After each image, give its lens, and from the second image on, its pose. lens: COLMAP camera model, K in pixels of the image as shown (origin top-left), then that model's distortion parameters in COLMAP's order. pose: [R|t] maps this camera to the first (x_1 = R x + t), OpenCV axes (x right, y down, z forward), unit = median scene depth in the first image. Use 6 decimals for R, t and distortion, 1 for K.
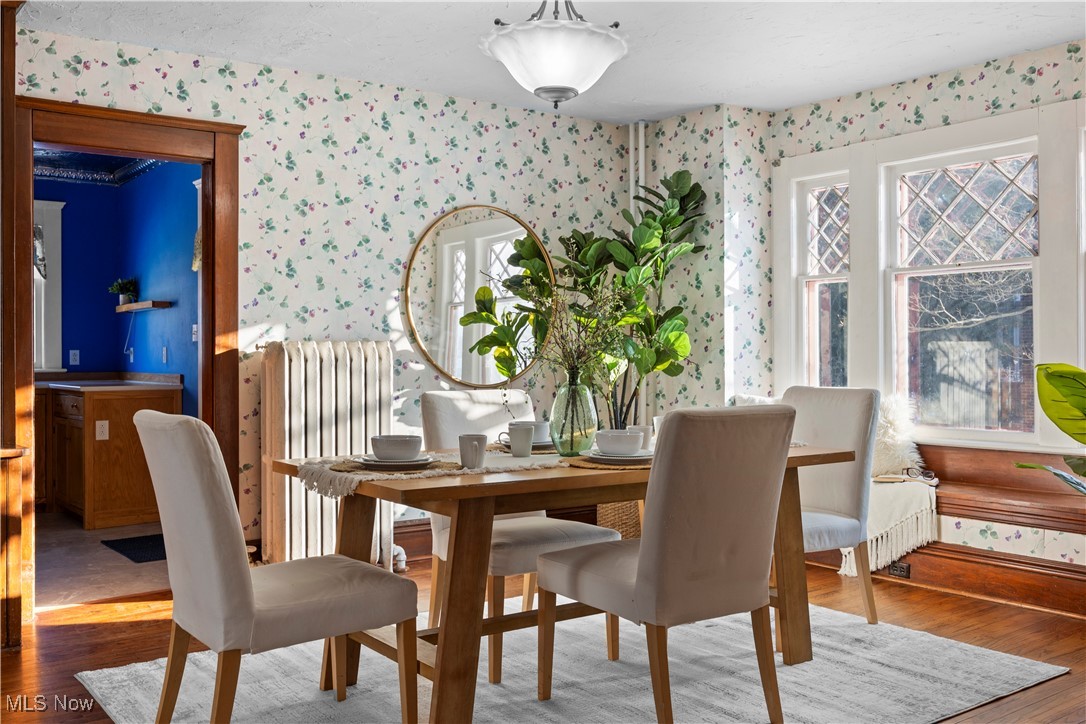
lens RADIAL K [[1000.0, 0, 540.8], [0, 1000.0, 360.1], [0, 0, 1]] dist [-0.016571, 0.000000]
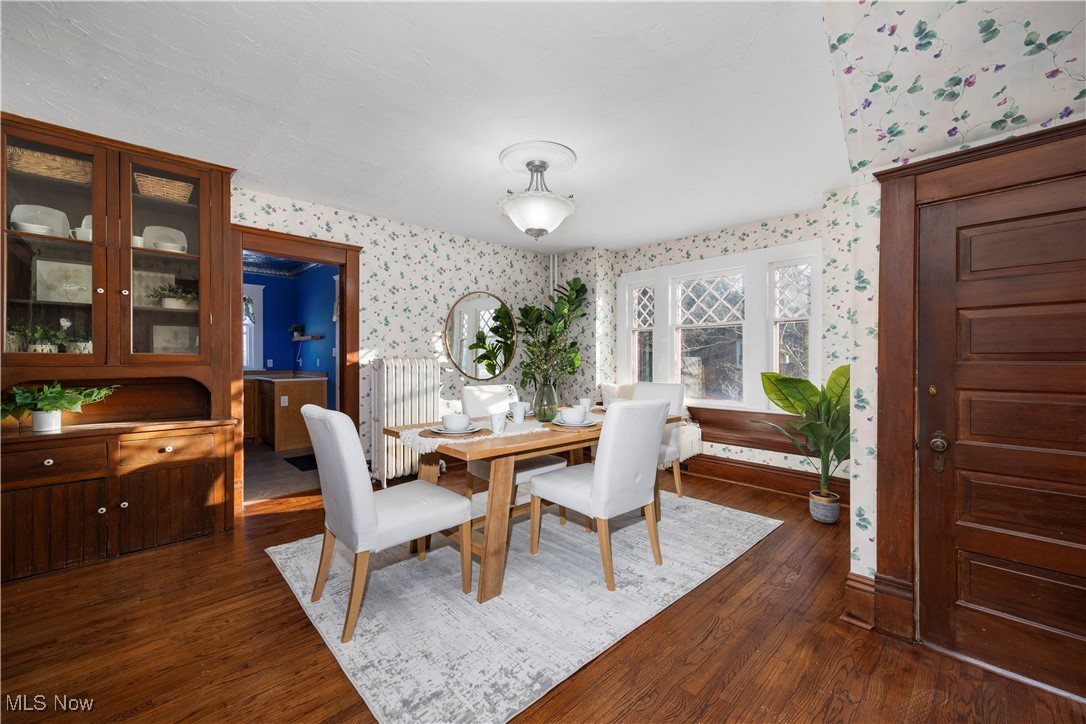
lens RADIAL K [[421.7, 0, 540.3], [0, 421.7, 362.9], [0, 0, 1]] dist [0.000854, 0.000160]
pose [[0.991997, 0.002700, 0.126229, -0.053284], [-0.003383, 0.999981, 0.005201, -0.014267], [-0.126213, -0.005586, 0.991987, 0.132736]]
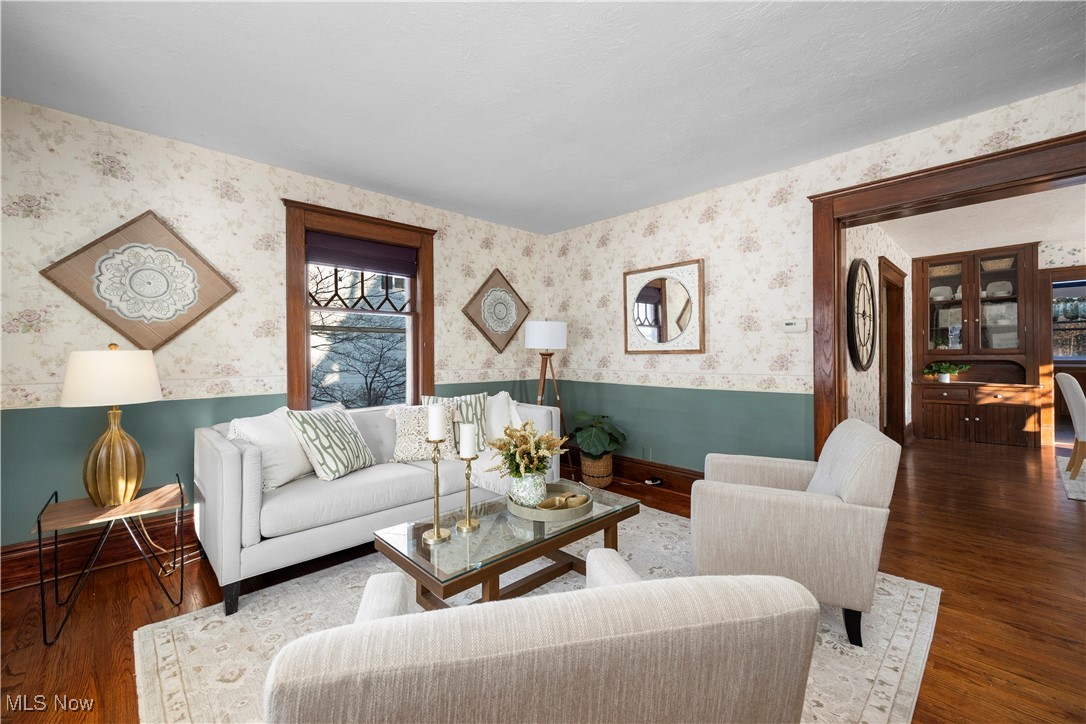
lens RADIAL K [[421.7, 0, 543.2], [0, 421.7, 359.3], [0, 0, 1]] dist [0.000854, 0.000160]
pose [[0.106801, -0.000473, -0.994280, 0.459532], [0.006258, 0.999980, 0.000196, -0.001965], [0.994261, -0.006243, 0.106802, -0.506236]]
